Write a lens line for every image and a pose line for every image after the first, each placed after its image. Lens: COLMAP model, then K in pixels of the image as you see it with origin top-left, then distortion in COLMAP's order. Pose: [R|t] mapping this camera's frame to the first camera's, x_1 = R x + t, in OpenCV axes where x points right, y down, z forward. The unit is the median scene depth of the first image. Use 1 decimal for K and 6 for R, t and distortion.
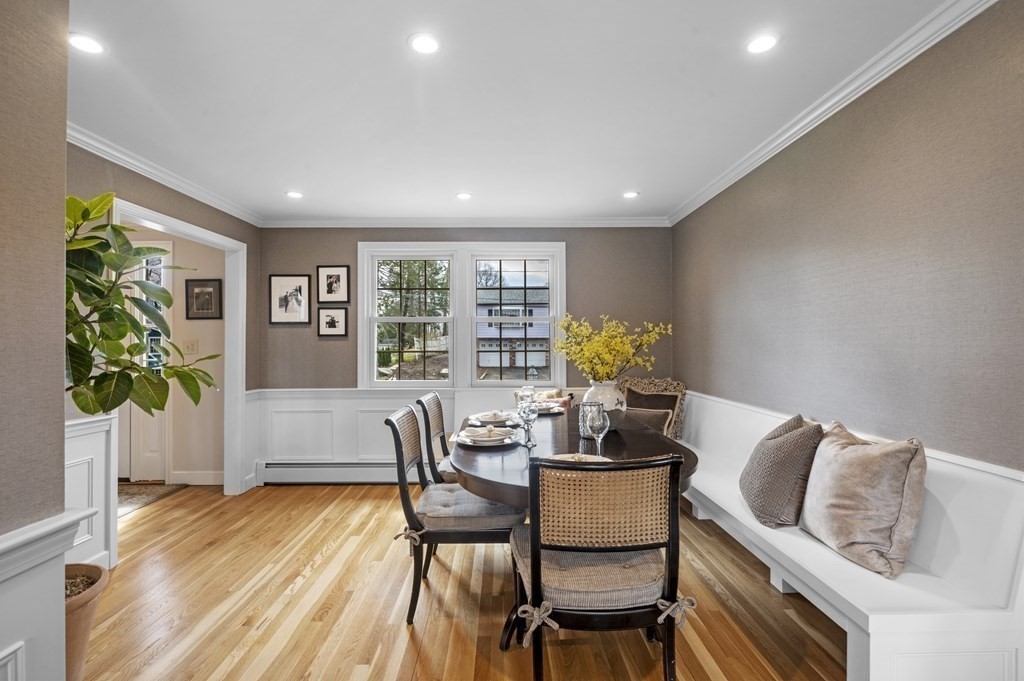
lens RADIAL K [[496.3, 0, 512.0], [0, 496.3, 340.5], [0, 0, 1]] dist [-0.024445, 0.000026]
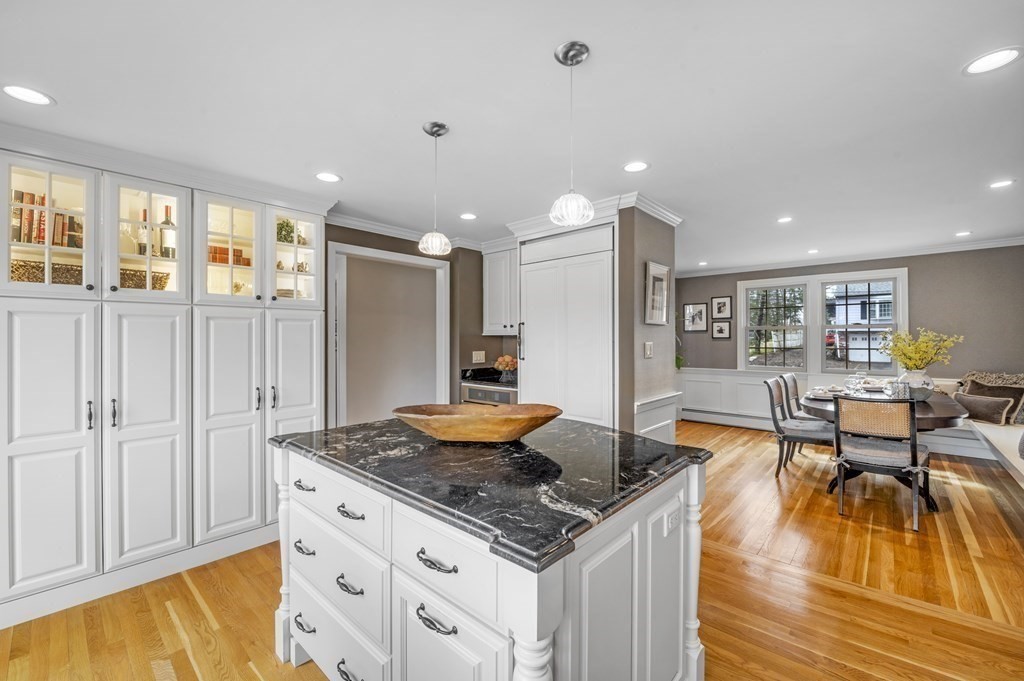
lens RADIAL K [[420.5, 0, 508.8], [0, 420.5, 336.8], [0, 0, 1]] dist [-0.015171, 0.000206]
pose [[0.727932, -0.001373, -0.685648, 0.096912], [0.005835, 0.999974, 0.004192, -0.025393], [0.685625, -0.007052, 0.727921, -0.572827]]
